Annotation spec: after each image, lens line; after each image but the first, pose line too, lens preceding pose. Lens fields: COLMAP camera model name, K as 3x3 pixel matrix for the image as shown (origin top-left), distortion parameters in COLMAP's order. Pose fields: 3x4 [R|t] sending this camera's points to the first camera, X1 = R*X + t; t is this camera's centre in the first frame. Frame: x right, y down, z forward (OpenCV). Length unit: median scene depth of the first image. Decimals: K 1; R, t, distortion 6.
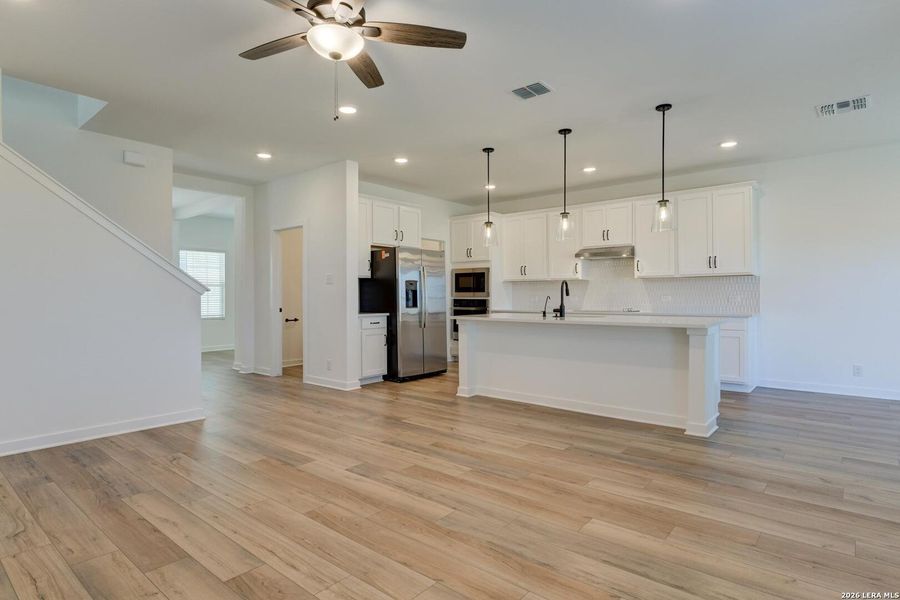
lens RADIAL K [[483.4, 0, 450.0], [0, 483.4, 300.0], [0, 0, 1]] dist [-0.002455, -0.001367]
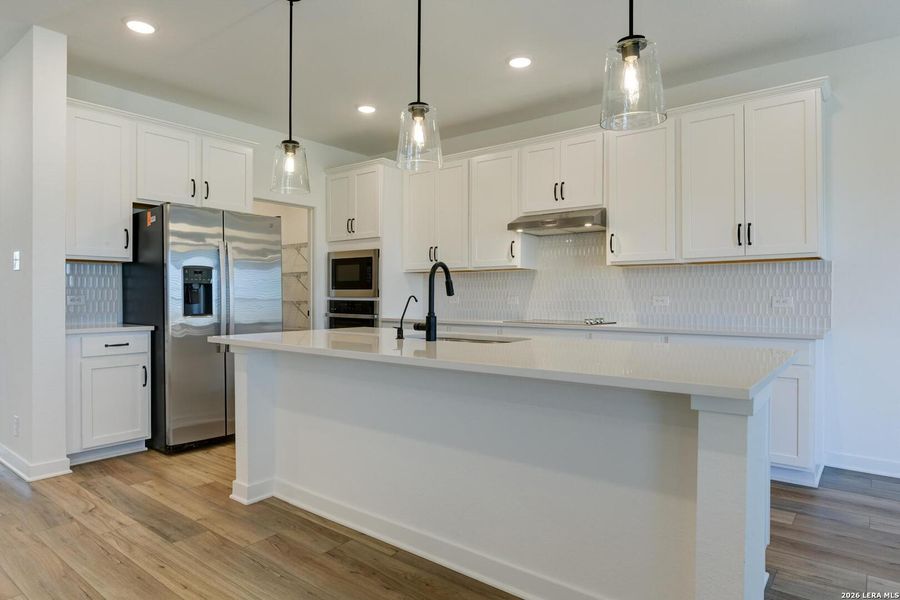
lens RADIAL K [[537.4, 0, 450.0], [0, 537.4, 300.0], [0, 0, 1]] dist [-0.008841, -0.001492]
pose [[0.999816, 0.004071, 0.018743, 0.226431], [-0.004045, 0.999991, -0.001407, -0.002965], [-0.018749, 0.001331, 0.999823, 0.452278]]
